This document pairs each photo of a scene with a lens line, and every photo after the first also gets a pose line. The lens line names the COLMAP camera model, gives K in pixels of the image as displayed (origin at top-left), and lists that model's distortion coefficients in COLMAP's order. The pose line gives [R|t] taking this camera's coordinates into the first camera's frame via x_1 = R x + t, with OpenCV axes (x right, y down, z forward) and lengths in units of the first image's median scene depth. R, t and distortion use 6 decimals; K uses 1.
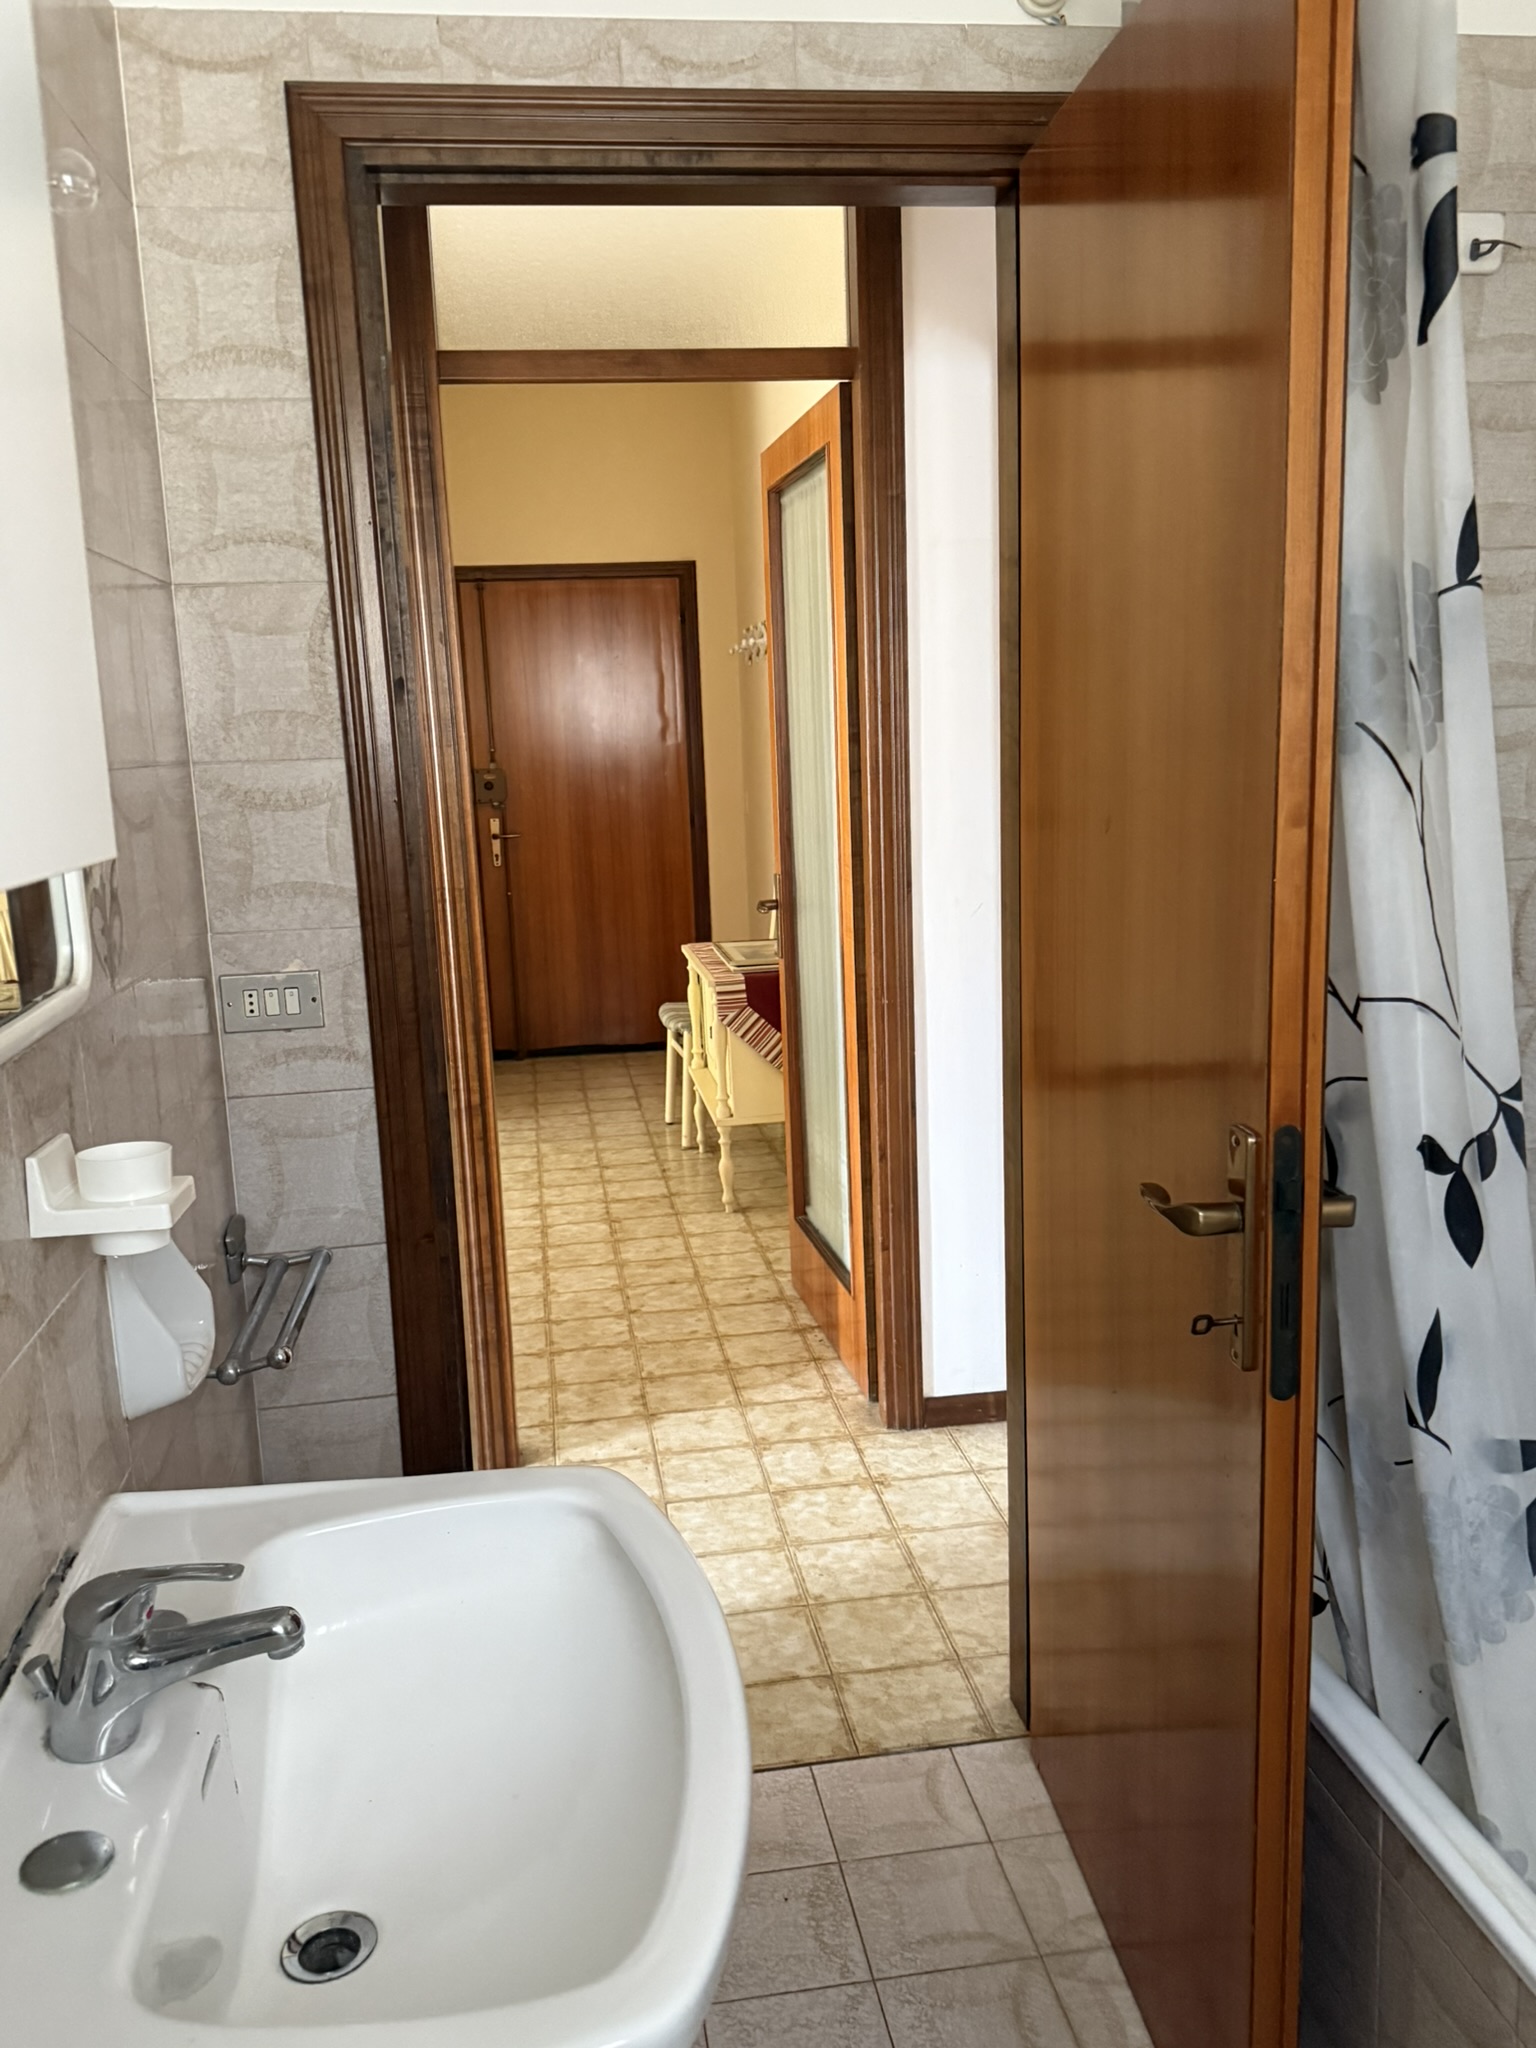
lens RADIAL K [[1598.5, 0, 759.8], [0, 1598.5, 1023.7], [0, 0, 1]] dist [0.043732, -0.061250]
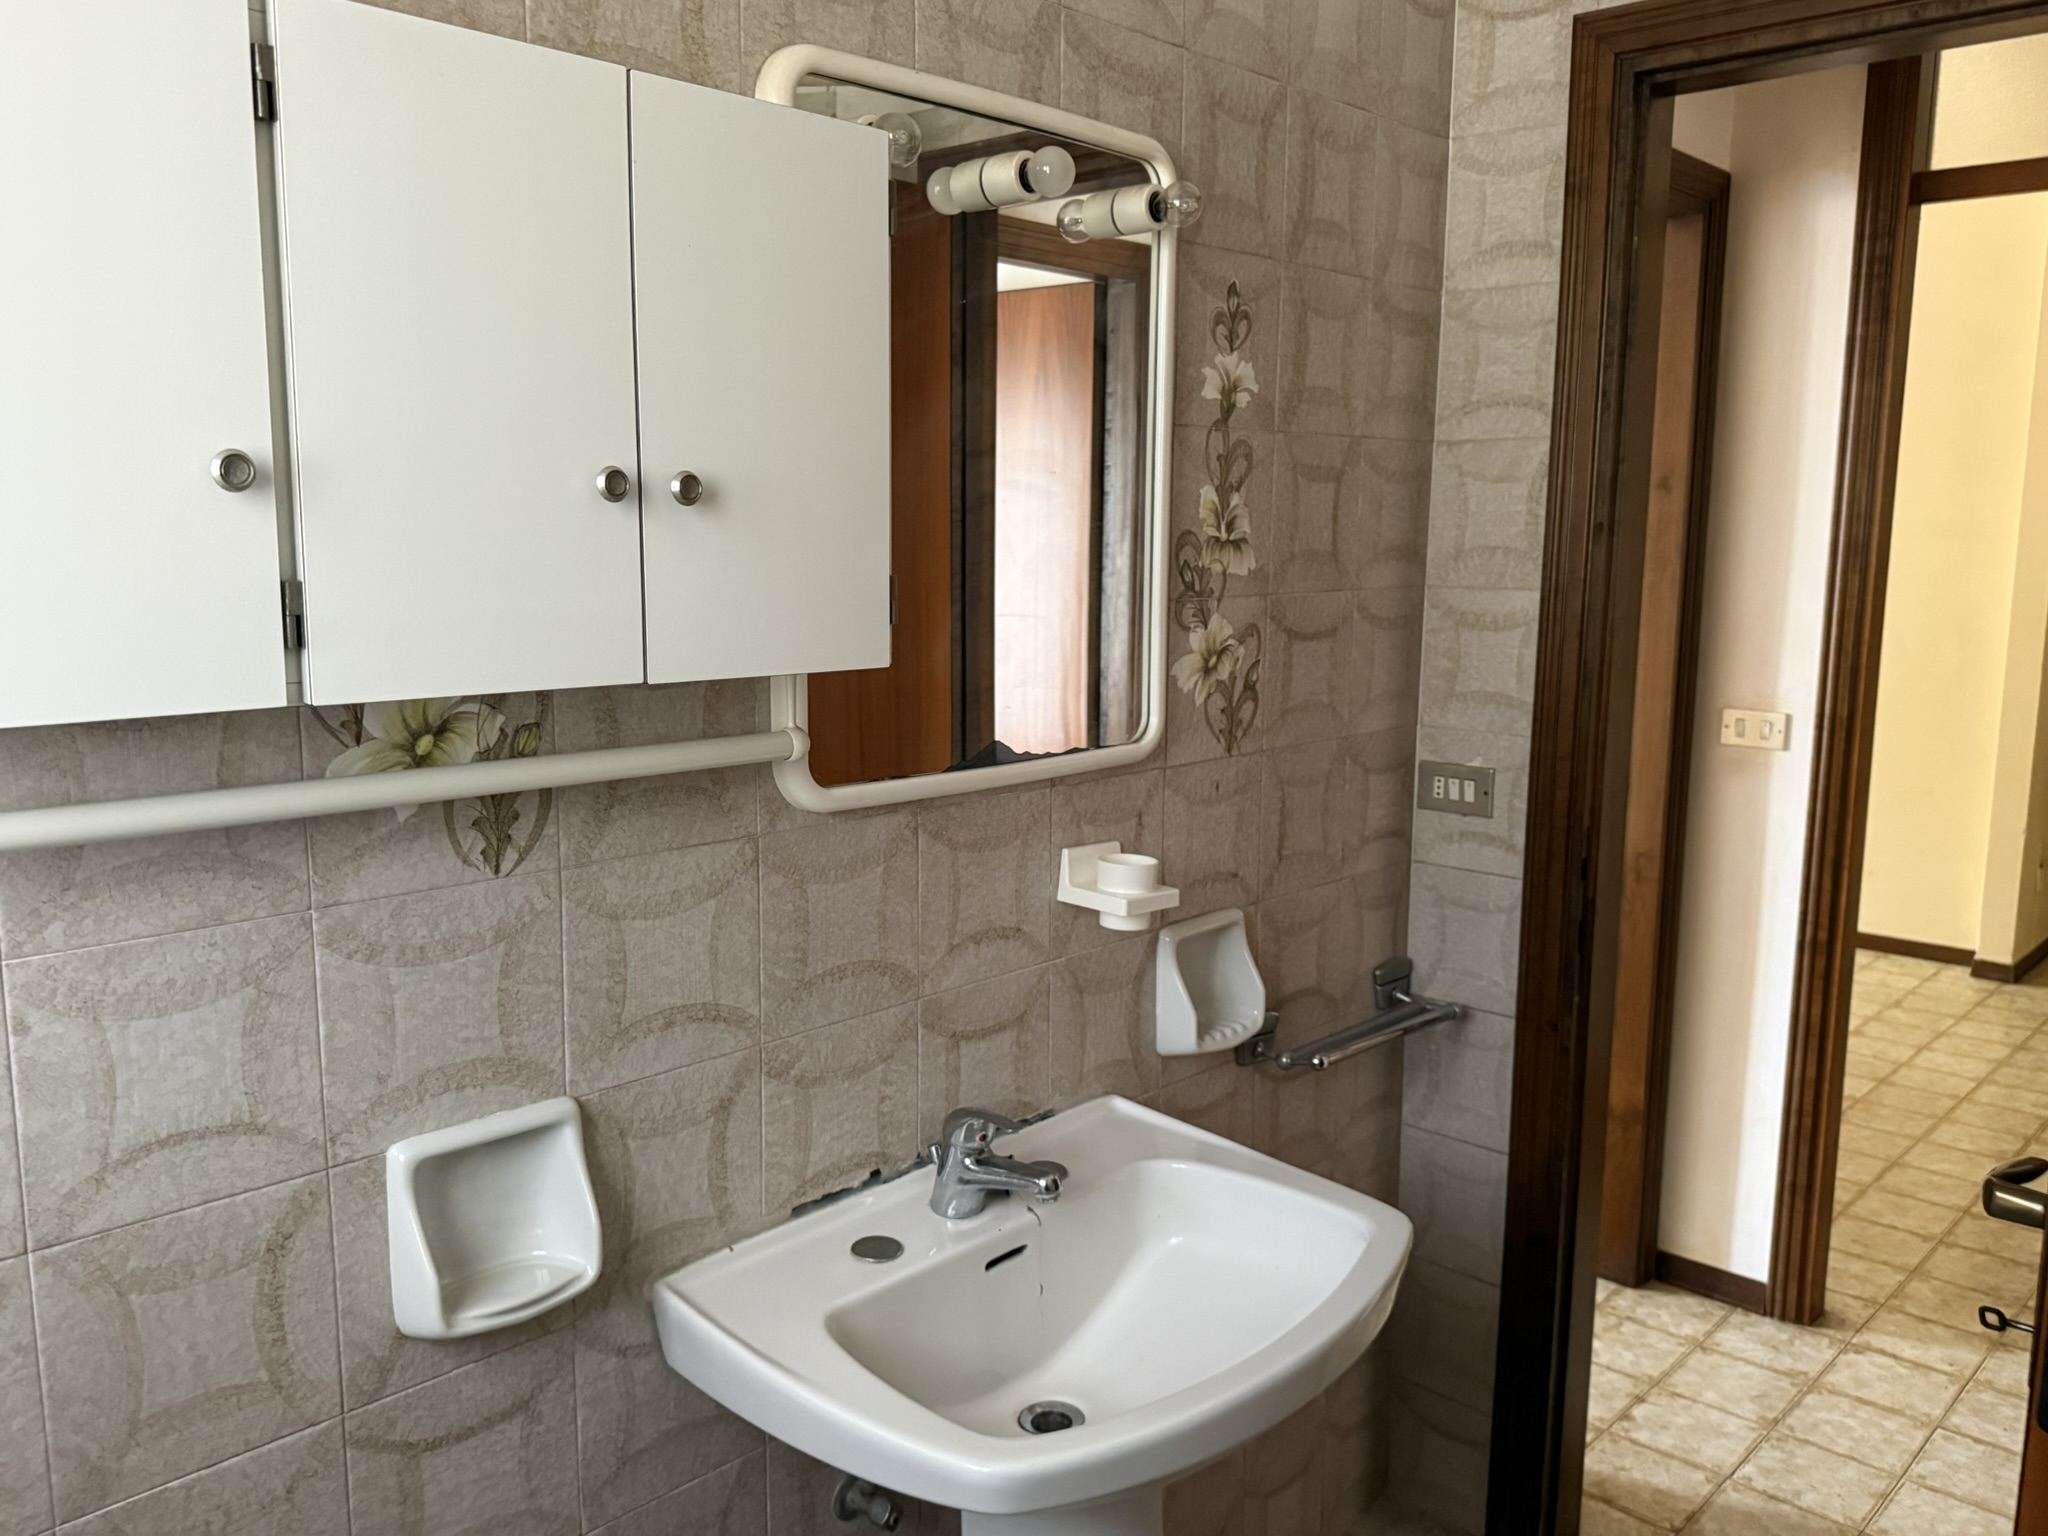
lens RADIAL K [[1598.5, 0, 1023.0], [0, 1598.5, 773.8], [0, 0, 1]] dist [0.043732, -0.061250]
pose [[0.614734, 0.166374, -0.770988, 0.420051], [-0.176831, 0.981688, 0.070848, -0.053332], [0.768657, 0.092782, 0.632897, 0.005344]]
